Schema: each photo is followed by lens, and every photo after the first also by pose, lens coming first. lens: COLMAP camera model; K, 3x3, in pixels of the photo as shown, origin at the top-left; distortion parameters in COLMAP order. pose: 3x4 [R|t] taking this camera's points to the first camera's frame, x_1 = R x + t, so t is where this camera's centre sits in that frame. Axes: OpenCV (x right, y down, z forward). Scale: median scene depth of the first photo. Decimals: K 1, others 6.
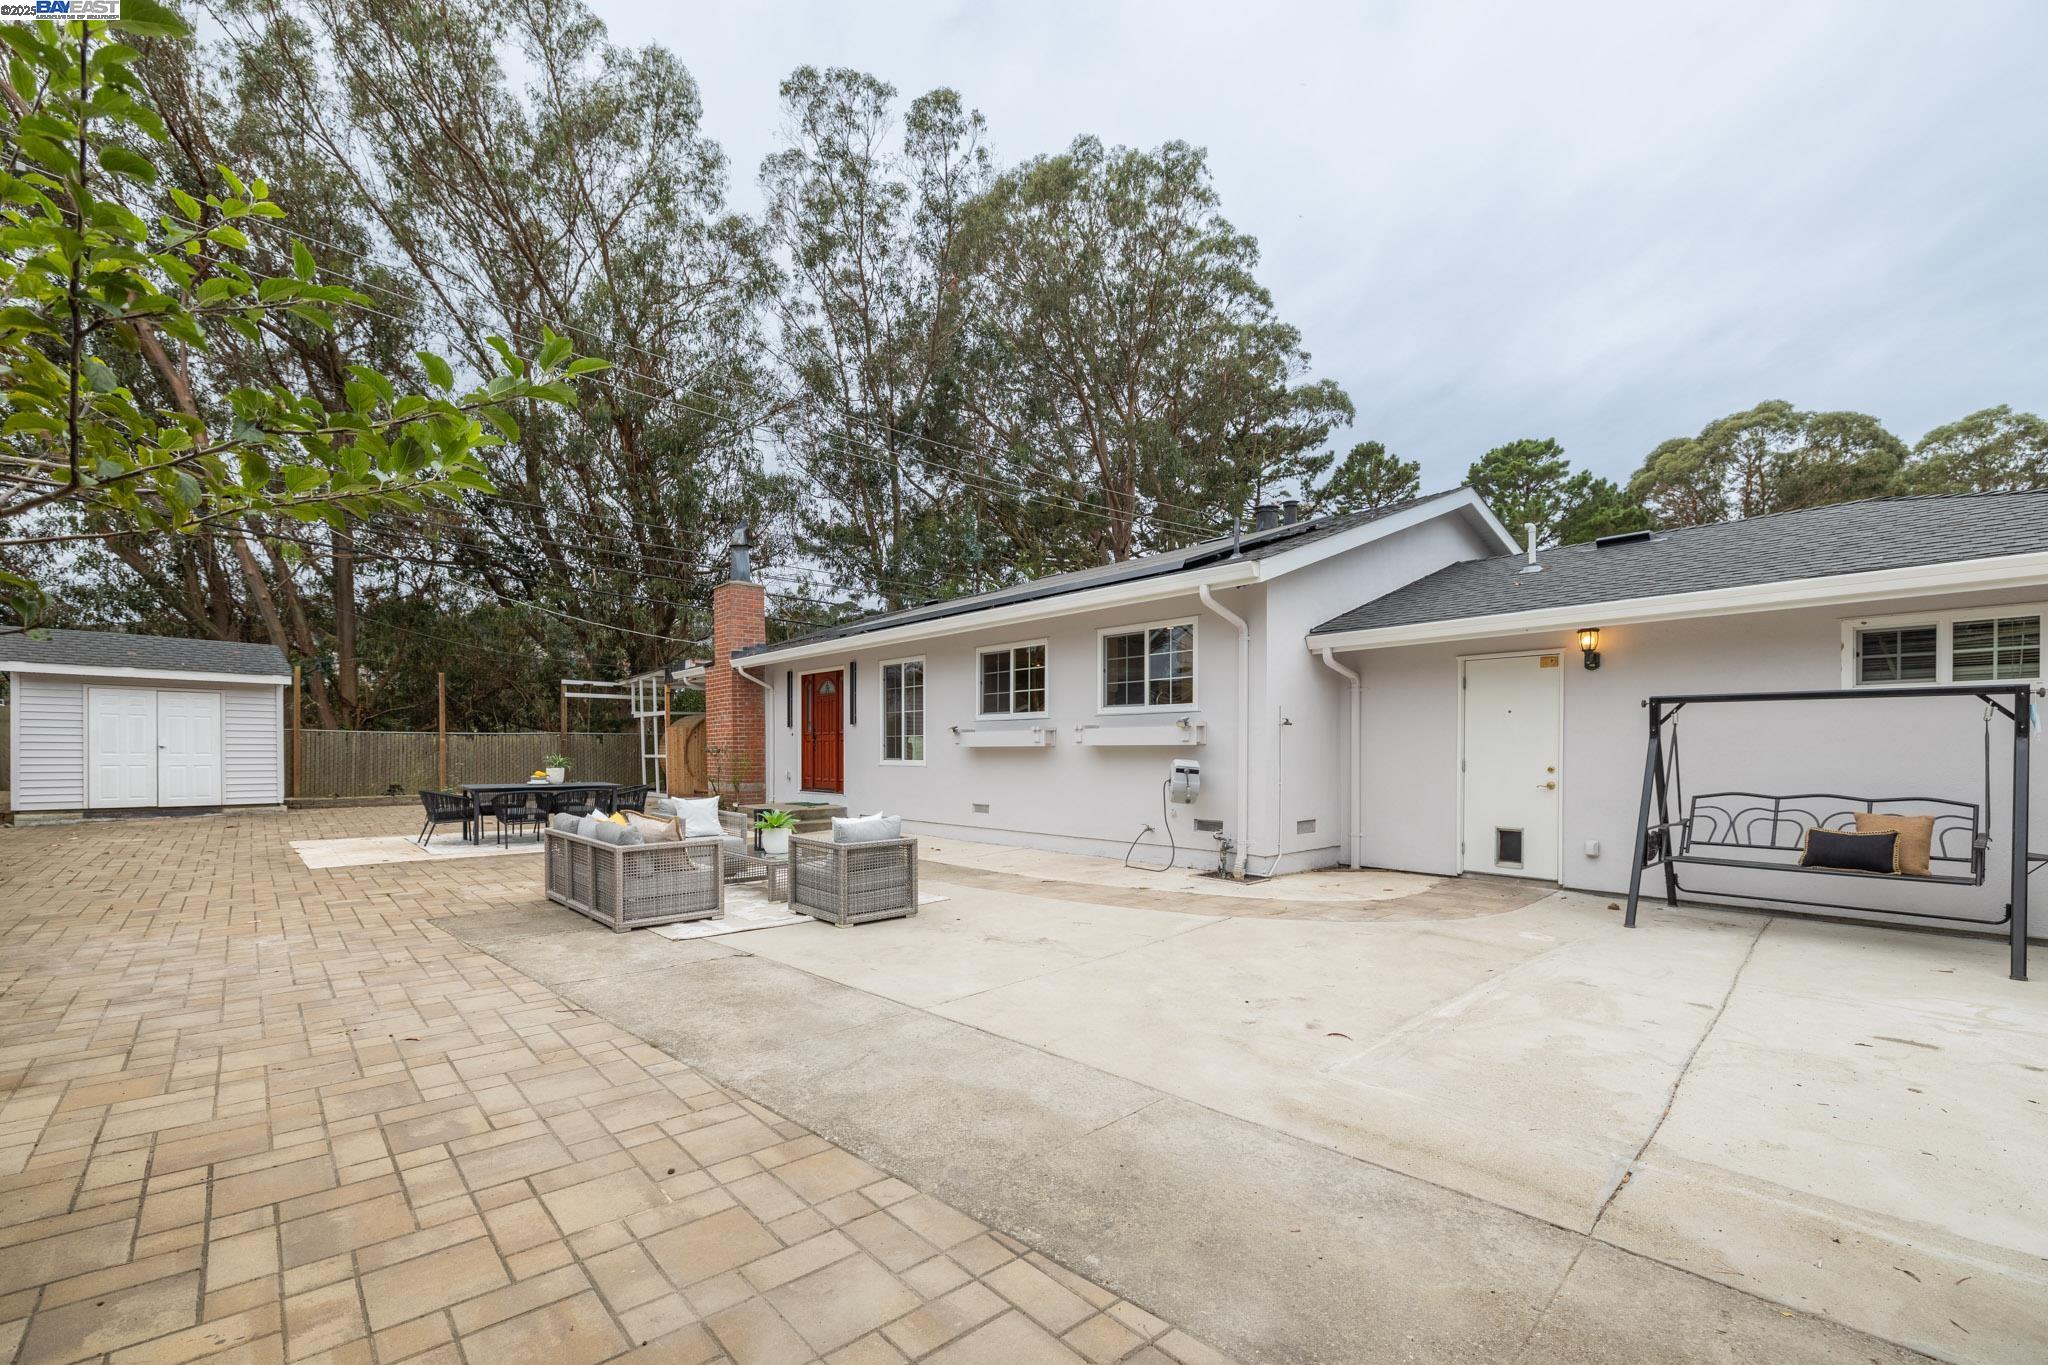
lens RADIAL K [[866.1, 0, 961.2], [0, 866.1, 751.2], [0, 0, 1]] dist [0.003725, -0.001345]
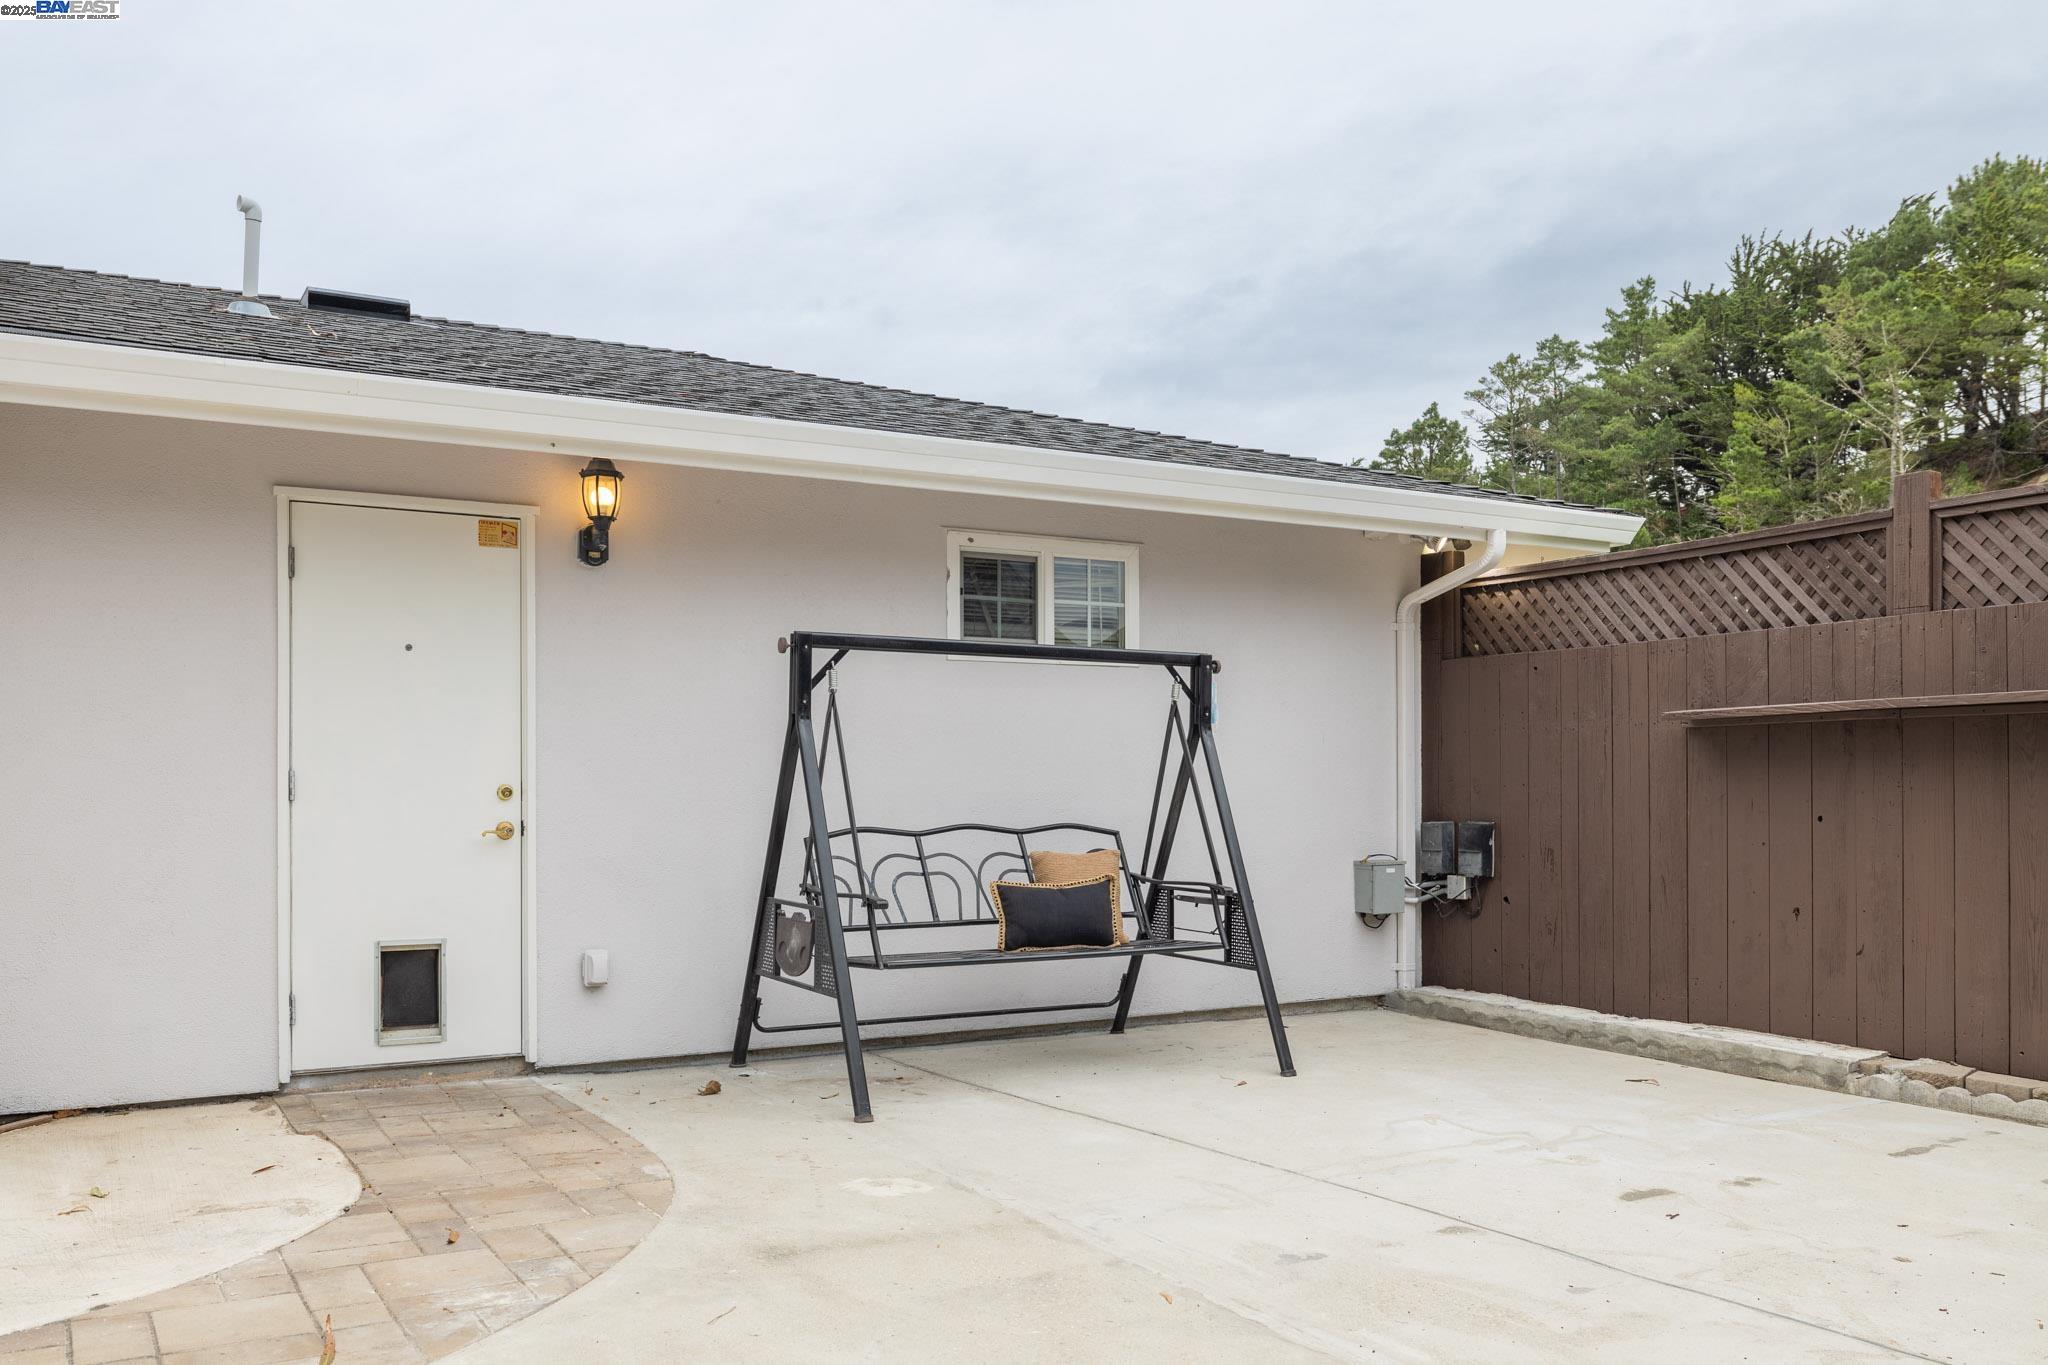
lens RADIAL K [[1642.3, 0, 1046.8], [0, 1642.3, 791.1], [0, 0, 1]] dist [0.000447, 0.001966]
pose [[0.135745, -0.000138, 0.990744, -0.066016], [0.004285, 0.999991, -0.000448, 0.021664], [-0.990735, 0.004306, 0.135744, 0.612731]]
